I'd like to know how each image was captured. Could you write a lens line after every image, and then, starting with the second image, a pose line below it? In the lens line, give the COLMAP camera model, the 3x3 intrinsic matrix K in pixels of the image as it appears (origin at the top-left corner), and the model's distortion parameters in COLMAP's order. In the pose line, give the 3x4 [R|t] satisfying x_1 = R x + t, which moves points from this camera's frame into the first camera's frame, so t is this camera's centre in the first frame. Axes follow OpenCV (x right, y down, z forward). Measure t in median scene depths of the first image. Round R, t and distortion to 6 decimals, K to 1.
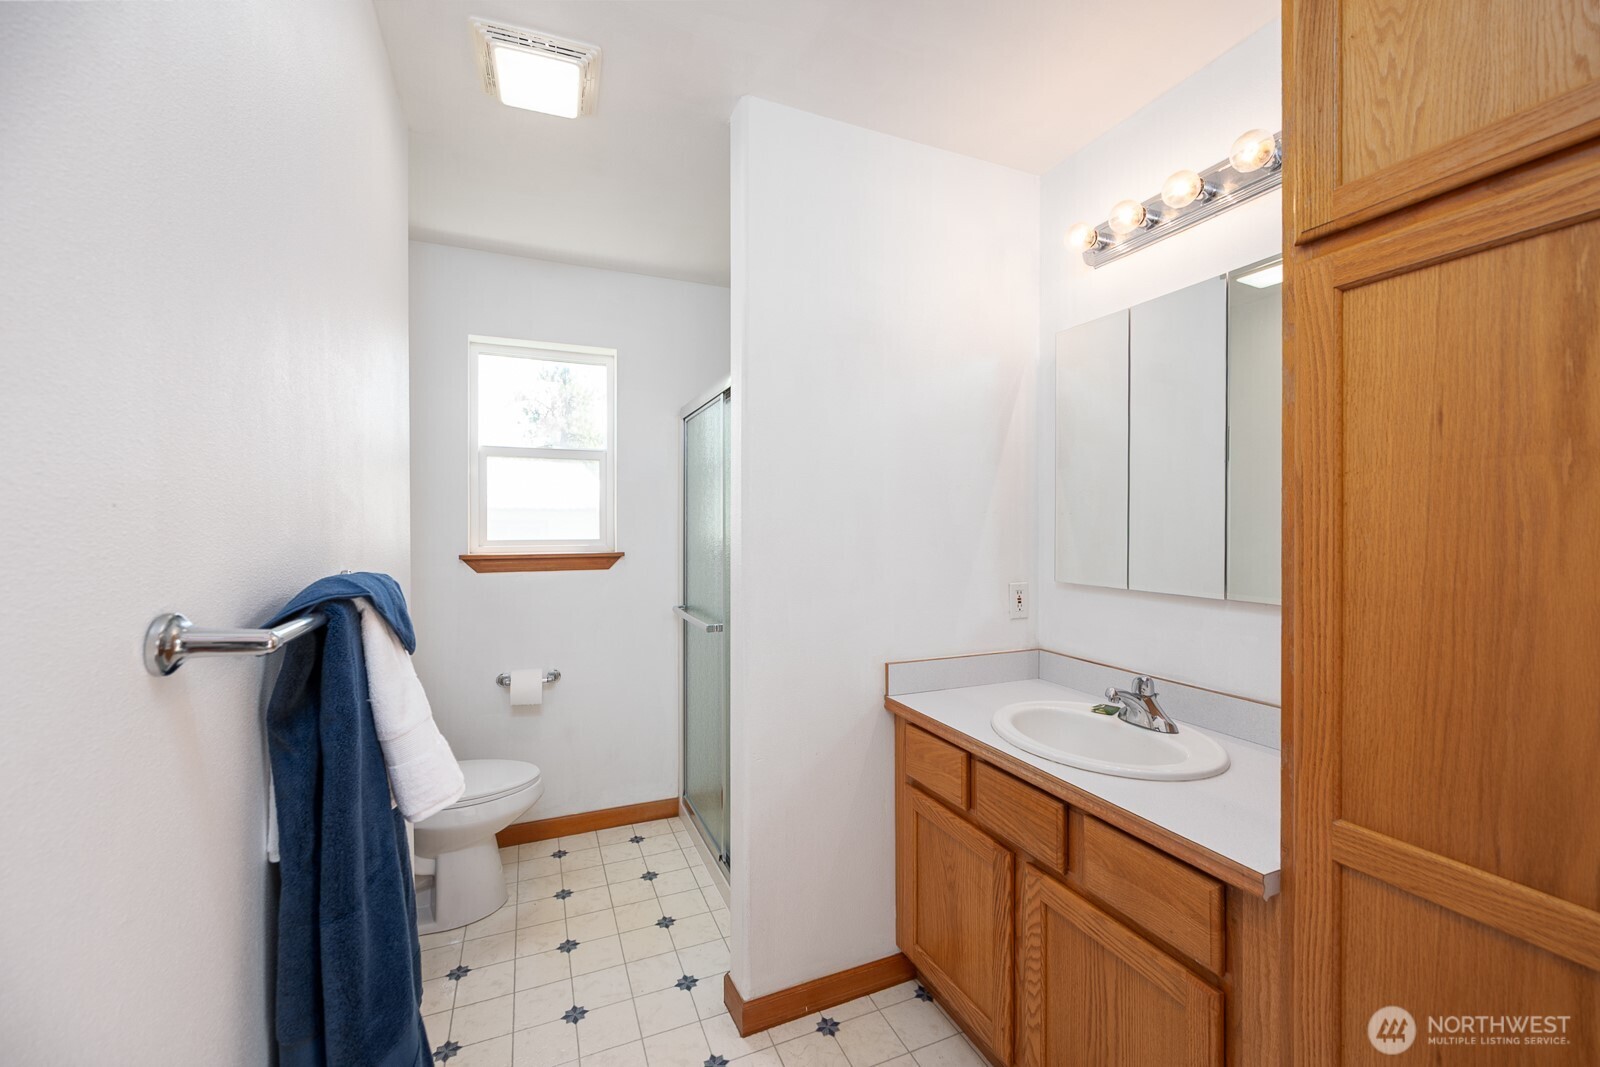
lens RADIAL K [[650.5, 0, 814.8], [0, 650.5, 527.1], [0, 0, 1]] dist [-0.001854, -0.000110]
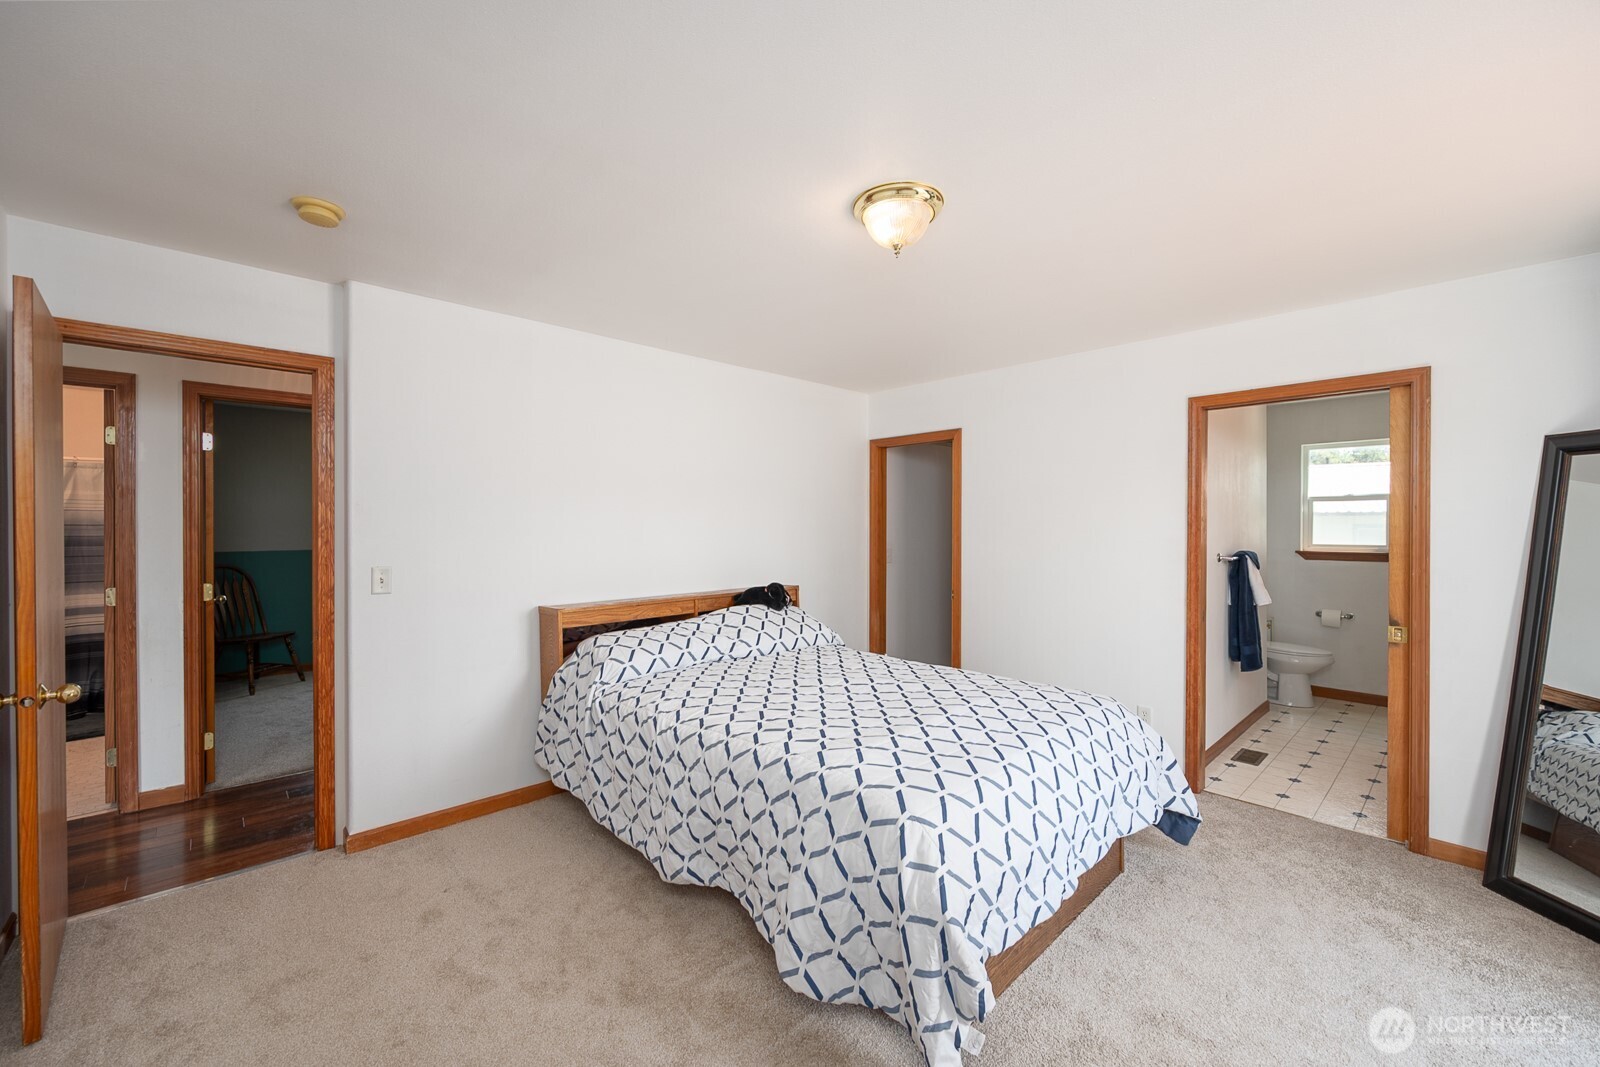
lens RADIAL K [[650.5, 0, 814.8], [0, 650.5, 527.1], [0, 0, 1]] dist [-0.001854, -0.000110]
pose [[0.356798, 0.003451, -0.934175, 2.319385], [-0.004129, 0.999989, 0.002117, -0.081616], [0.934172, 0.003102, 0.356809, -3.238408]]
